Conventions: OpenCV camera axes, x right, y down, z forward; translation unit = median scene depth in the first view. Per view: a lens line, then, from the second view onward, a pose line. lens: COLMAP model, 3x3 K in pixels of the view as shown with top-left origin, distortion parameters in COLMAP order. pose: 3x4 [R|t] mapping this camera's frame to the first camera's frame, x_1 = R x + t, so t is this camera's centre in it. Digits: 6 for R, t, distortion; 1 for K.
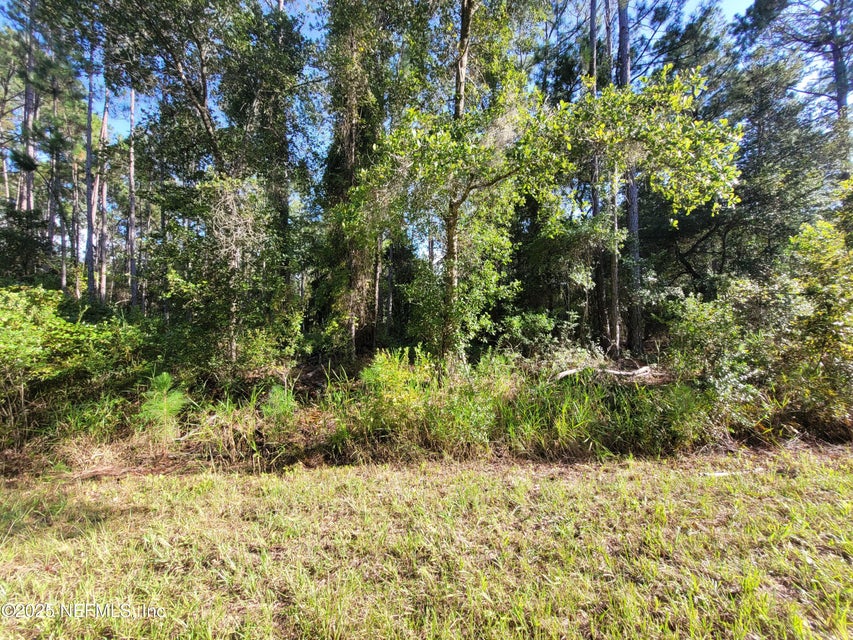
lens RADIAL K [[288.0, 0, 424.8], [0, 288.0, 302.8], [0, 0, 1]] dist [-0.000145, 0.000014]
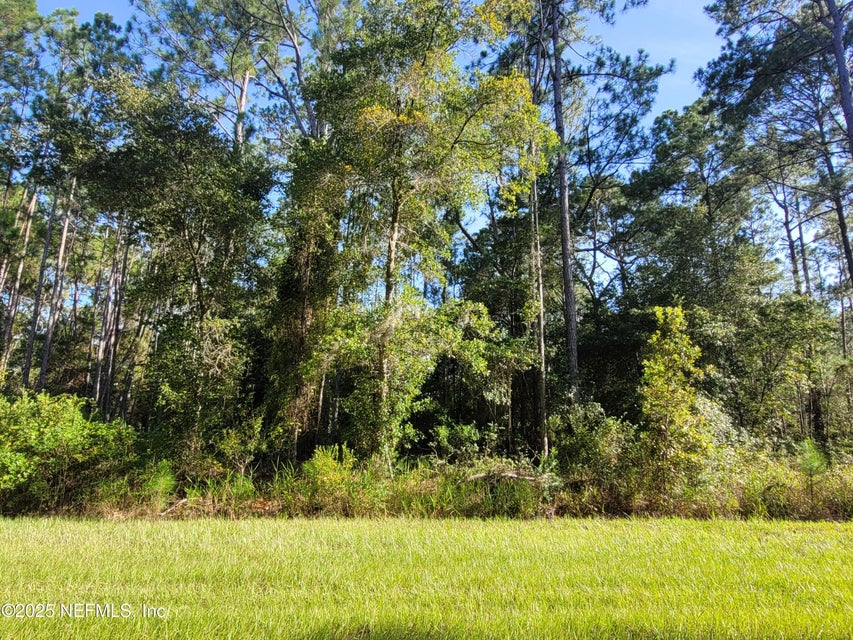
lens RADIAL K [[464.8, 0, 426.1], [0, 464.8, 314.7], [0, 0, 1]] dist [0.000205, 0.000529]
pose [[0.998449, 0.037123, 0.041489, 0.187751], [-0.028671, 0.981675, -0.188393, -0.044675], [-0.047722, 0.186912, 0.981217, -1.023729]]
